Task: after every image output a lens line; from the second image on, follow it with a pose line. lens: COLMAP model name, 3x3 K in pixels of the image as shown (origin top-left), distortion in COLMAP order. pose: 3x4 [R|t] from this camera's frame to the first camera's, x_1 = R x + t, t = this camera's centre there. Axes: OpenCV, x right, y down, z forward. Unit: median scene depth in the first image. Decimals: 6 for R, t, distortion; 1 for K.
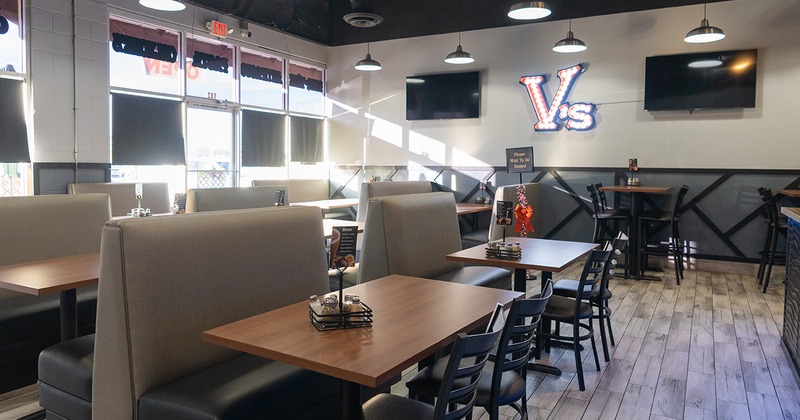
lens RADIAL K [[549.5, 0, 396.5], [0, 549.5, 195.4], [0, 0, 1]] dist [-0.010256, -0.002386]
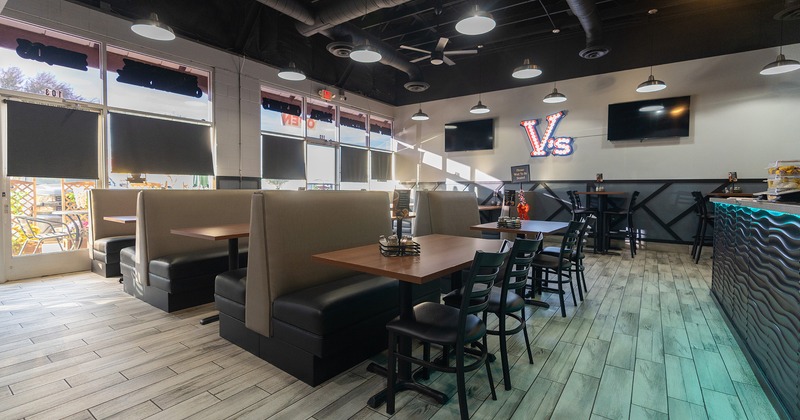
lens RADIAL K [[352.0, 0, 401.7], [0, 352.0, 206.8], [0, 0, 1]] dist [-0.009665, 0.000678]
pose [[0.994414, 0.000569, -0.105545, 0.002243], [-0.001398, 0.999969, -0.007785, 0.032191], [0.105537, 0.007889, 0.994384, 0.007304]]
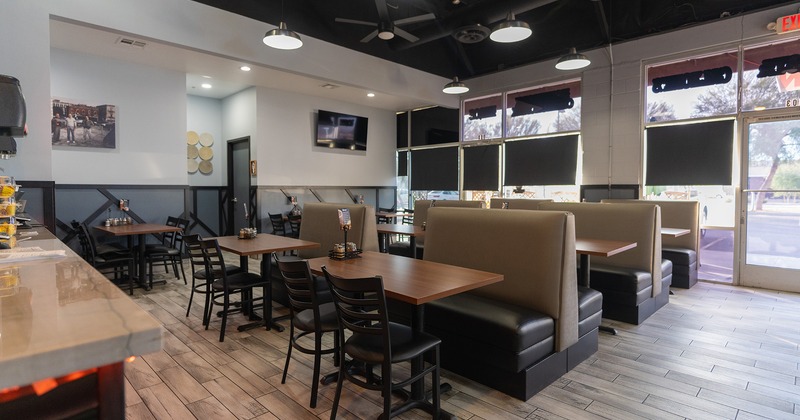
lens RADIAL K [[411.2, 0, 403.5], [0, 411.2, 206.2], [0, 0, 1]] dist [-0.012482, -0.000908]
pose [[-0.269809, 0.023224, -0.962634, 0.483978], [-0.054800, 0.997718, 0.039430, -0.014385], [0.961353, 0.063391, -0.267921, 0.661907]]
